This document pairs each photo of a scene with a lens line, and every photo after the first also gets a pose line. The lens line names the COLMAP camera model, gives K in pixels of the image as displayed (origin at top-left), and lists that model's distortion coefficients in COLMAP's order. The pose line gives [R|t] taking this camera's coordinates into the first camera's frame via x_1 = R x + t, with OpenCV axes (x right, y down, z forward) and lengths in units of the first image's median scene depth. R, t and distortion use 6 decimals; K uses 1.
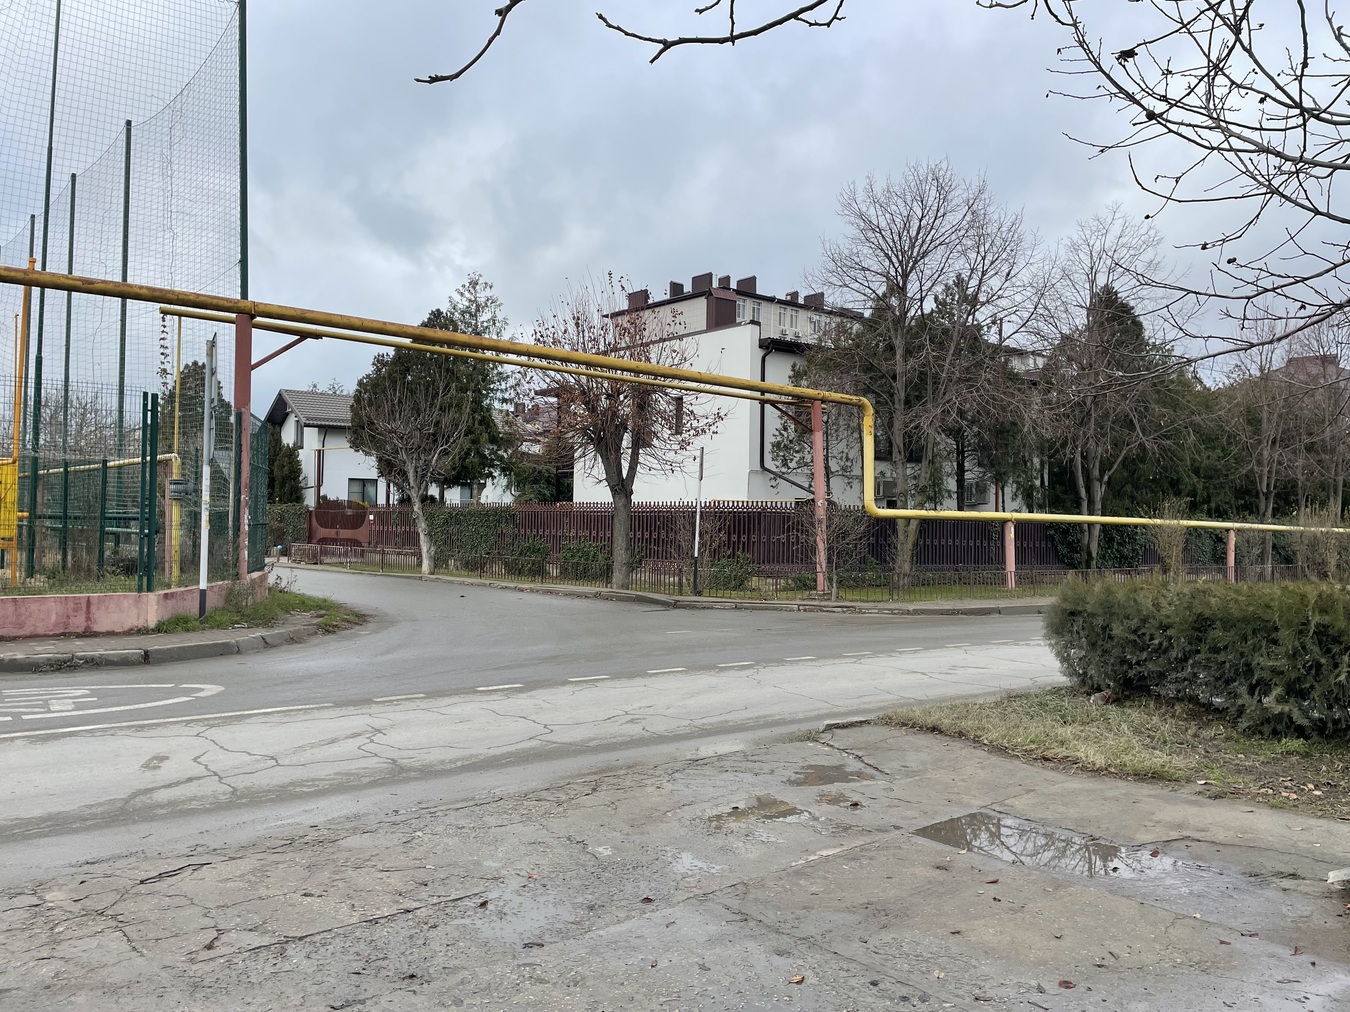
lens RADIAL K [[1017.9, 0, 683.3], [0, 1017.9, 494.3], [0, 0, 1]] dist [0.094438, -0.118799]
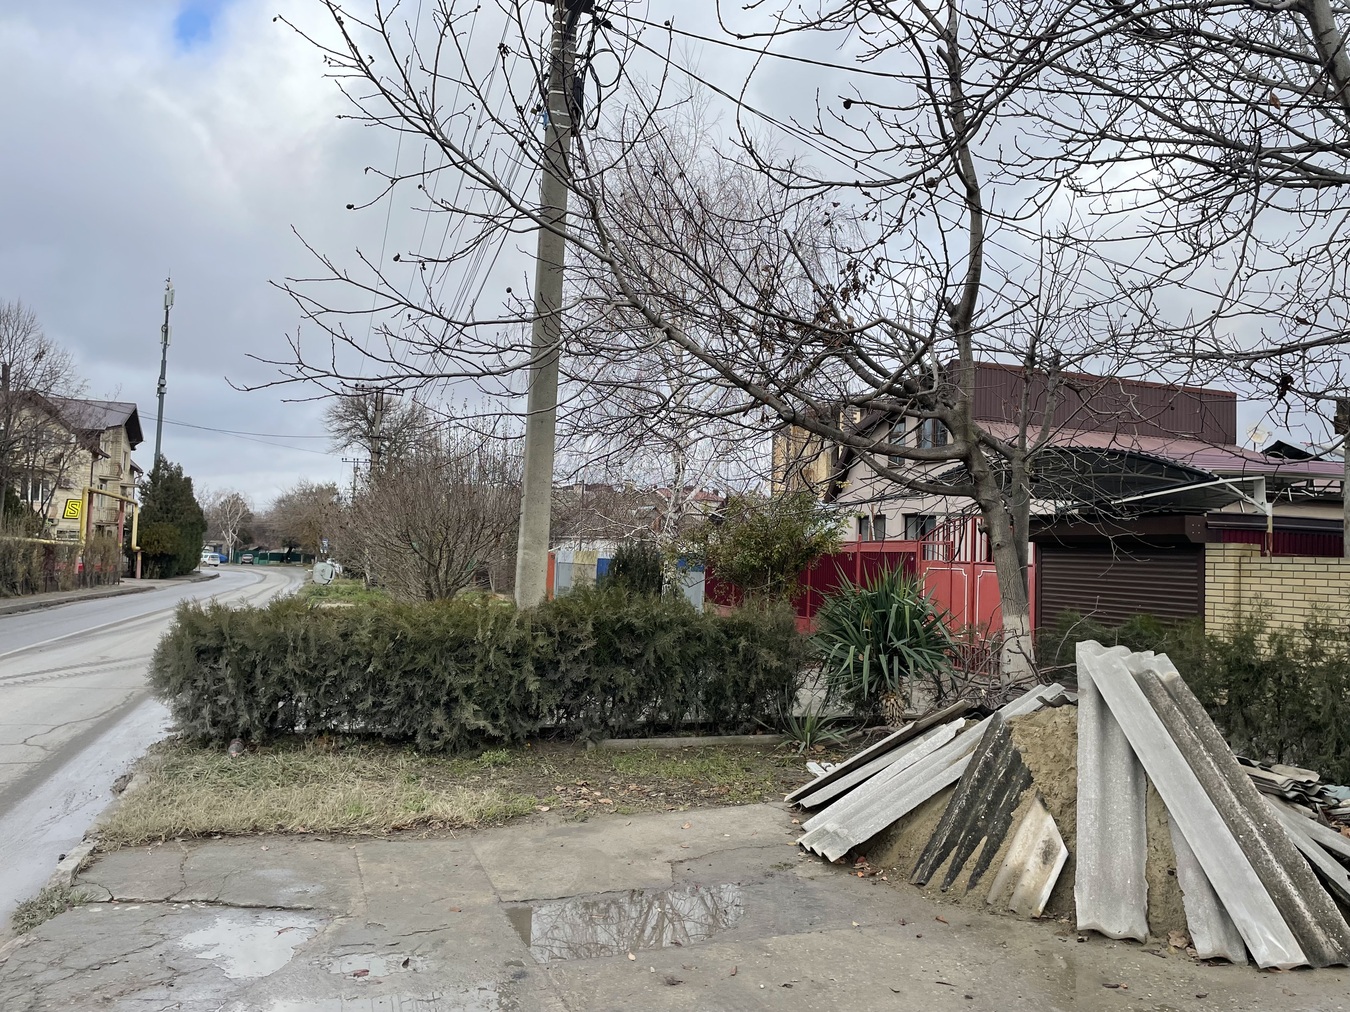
lens RADIAL K [[1017.9, 0, 675.3], [0, 1017.9, 505.0], [0, 0, 1]] dist [0.094438, -0.118799]
pose [[0.335717, 0.043878, 0.940941, -0.116193], [-0.048686, 0.998388, -0.029186, 0.002528], [-0.940704, -0.036013, 0.337312, 0.162431]]
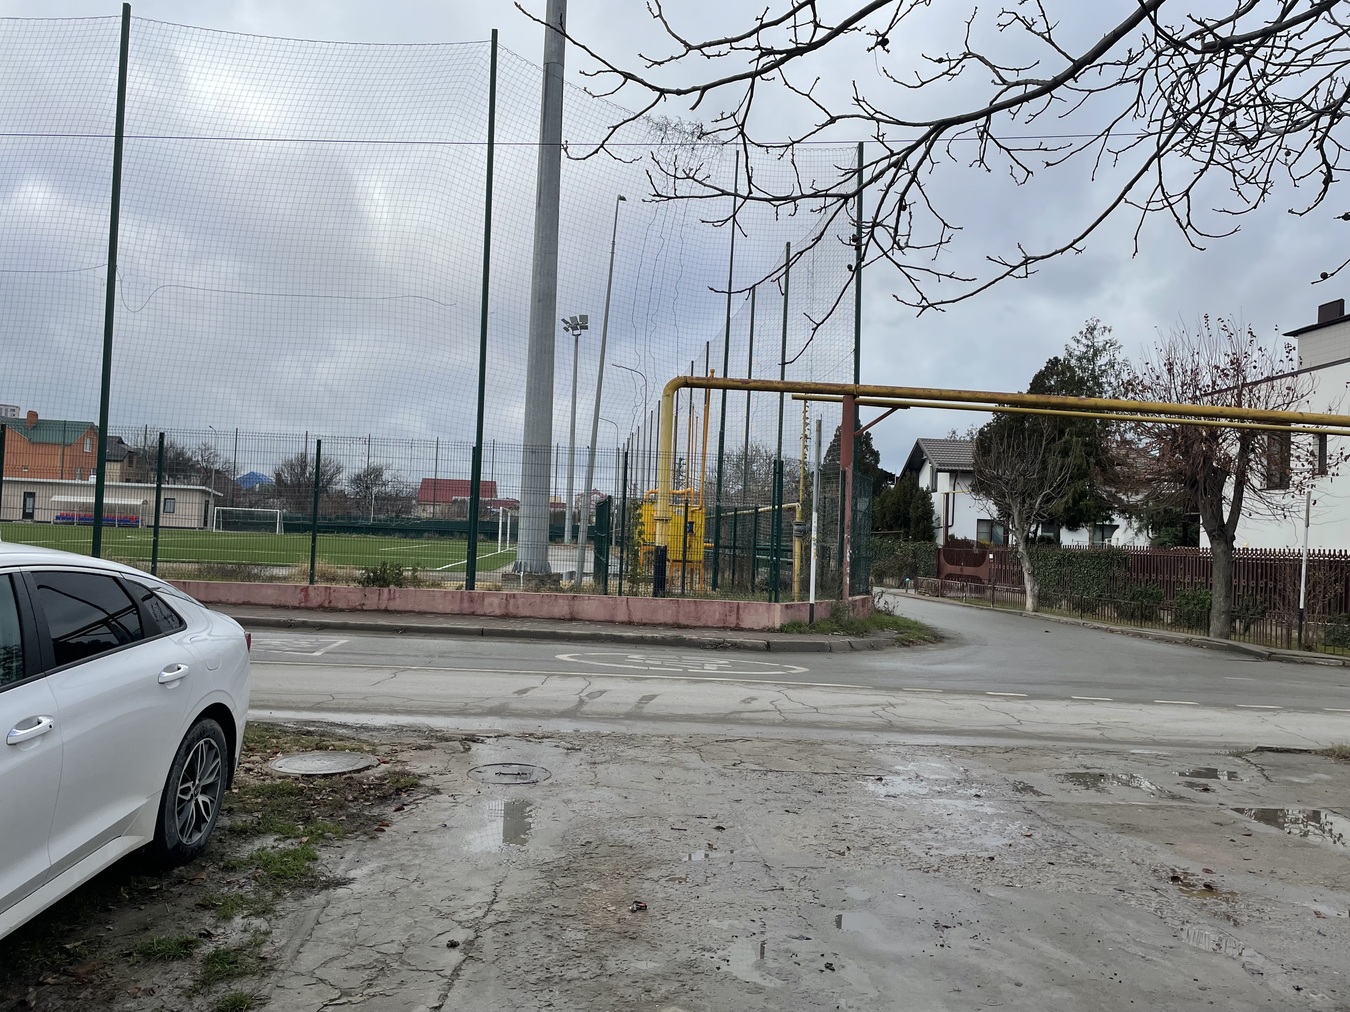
lens RADIAL K [[1017.9, 0, 671.0], [0, 1017.9, 505.2], [0, 0, 1]] dist [0.094438, -0.118799]
pose [[0.809153, 0.001394, -0.587596, 0.102648], [-0.017717, 0.999600, -0.022026, -0.002378], [0.587330, 0.028233, 0.808855, -0.115360]]
